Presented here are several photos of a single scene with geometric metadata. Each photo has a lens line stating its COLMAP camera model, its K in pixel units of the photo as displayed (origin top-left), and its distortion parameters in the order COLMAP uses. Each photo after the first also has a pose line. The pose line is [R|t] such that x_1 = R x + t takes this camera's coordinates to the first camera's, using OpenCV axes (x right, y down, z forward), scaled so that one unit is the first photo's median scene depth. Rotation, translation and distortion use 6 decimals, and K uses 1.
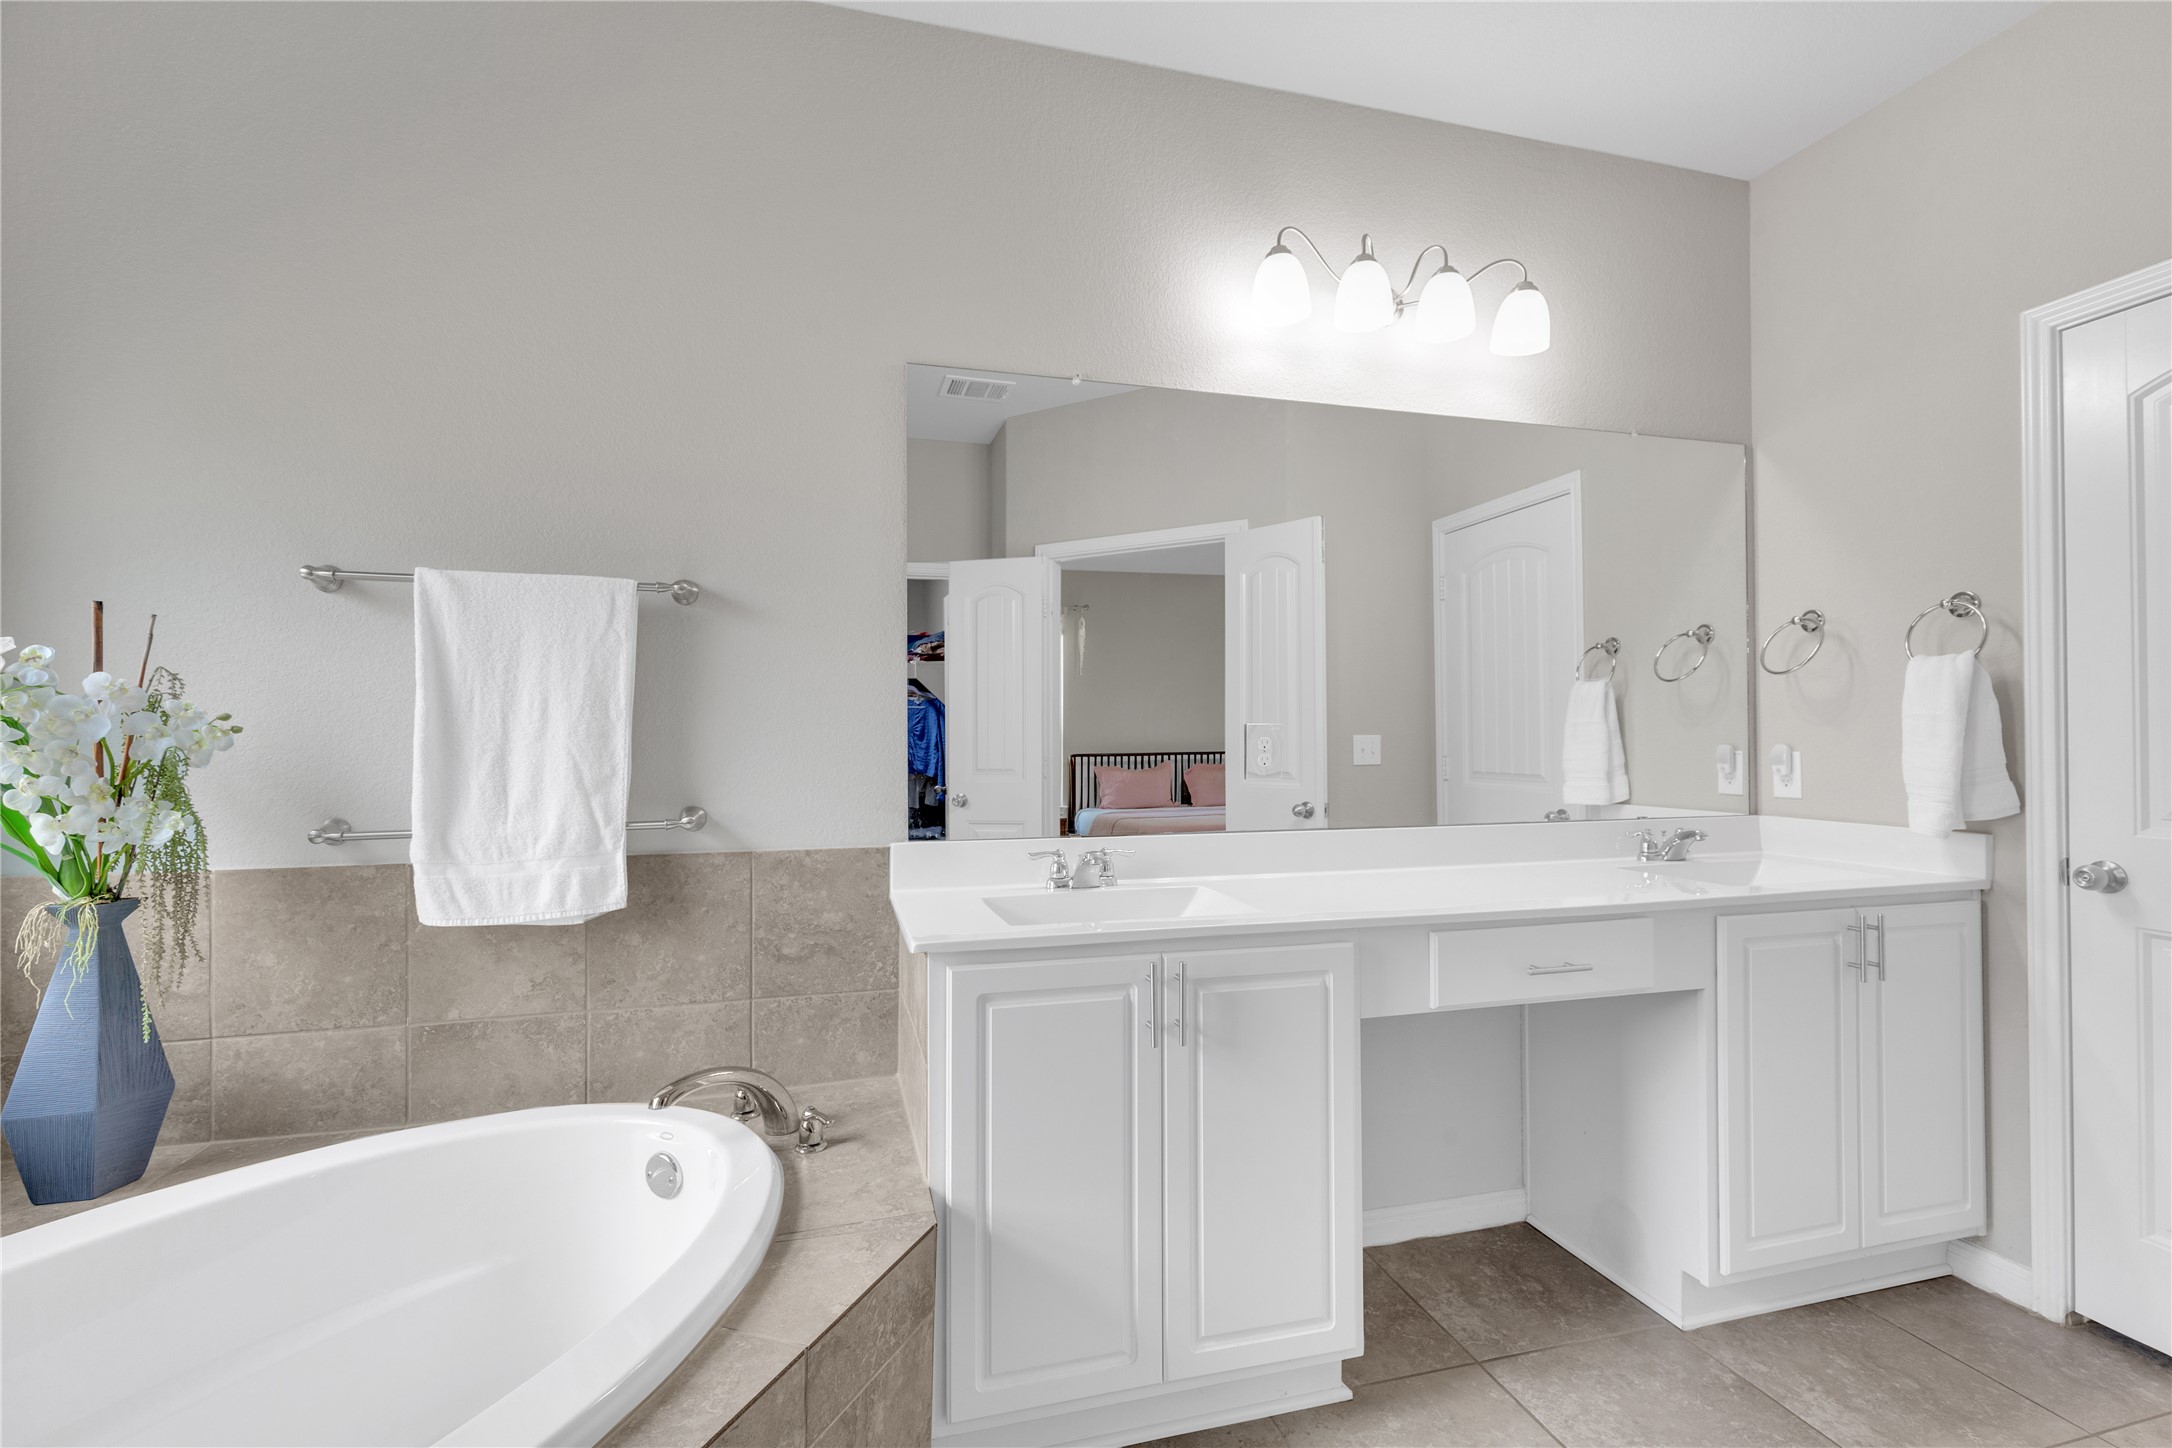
lens RADIAL K [[979.8, 0, 1090.8], [0, 979.8, 724.9], [0, 0, 1]] dist [0.005585, 0.002451]
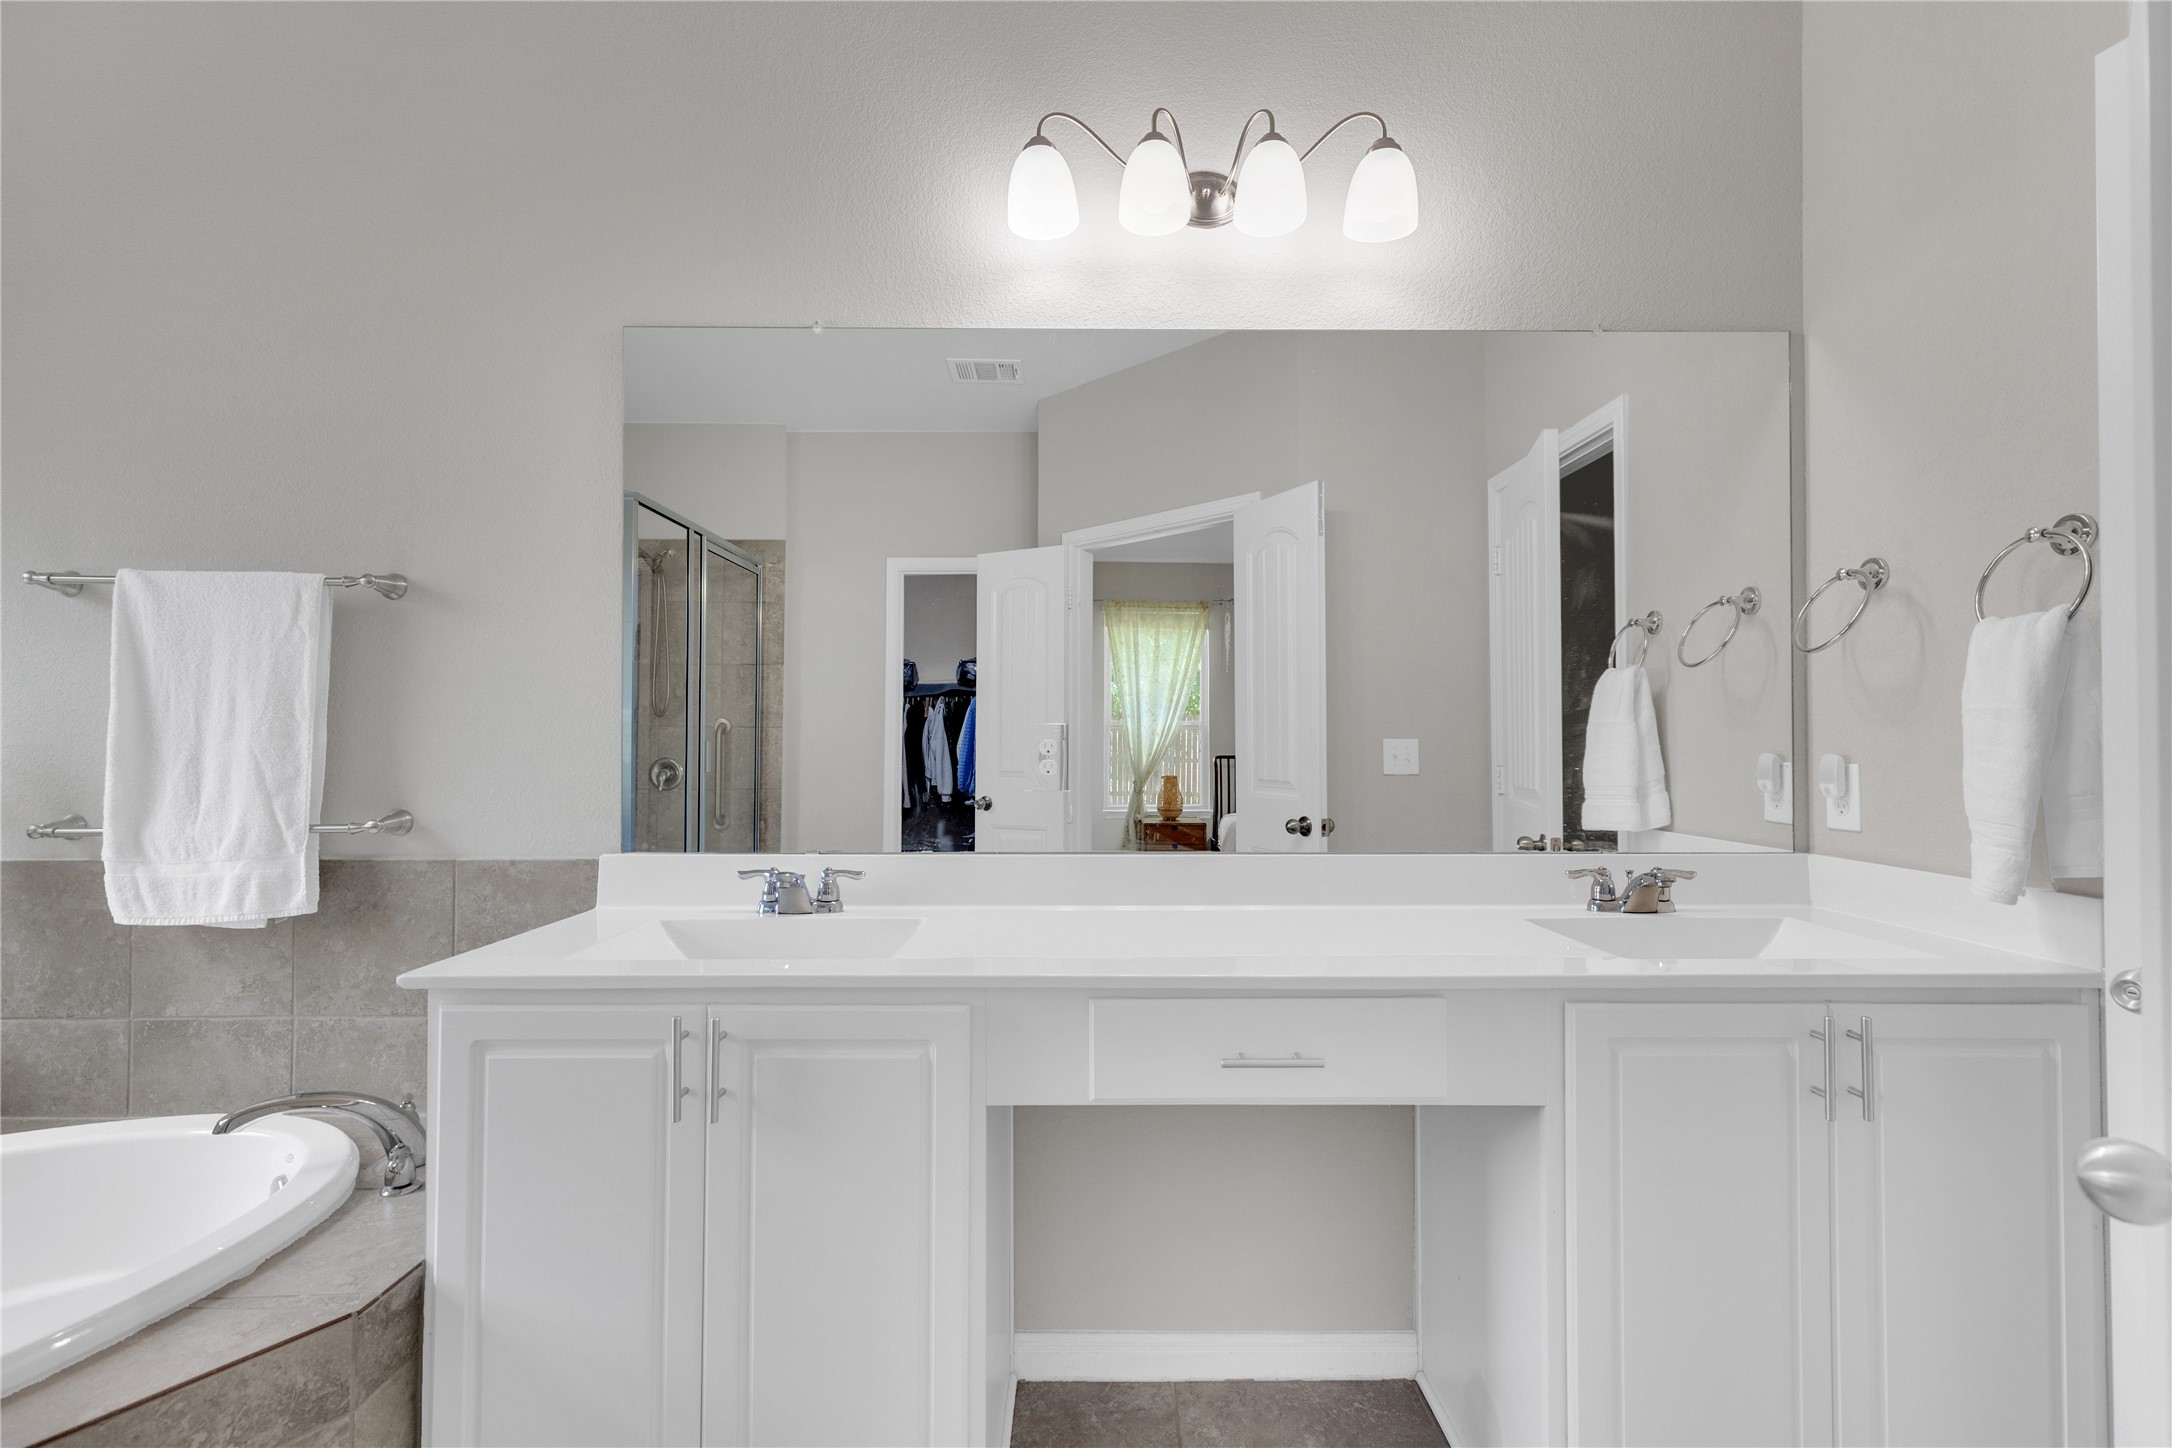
lens RADIAL K [[979.8, 0, 1091.3], [0, 979.8, 725.2], [0, 0, 1]] dist [0.005585, 0.002451]
pose [[0.965498, -0.000001, -0.260412, 0.479324], [-0.000560, 0.999998, -0.002082, 0.001987], [0.260411, 0.002156, 0.965495, 0.240906]]
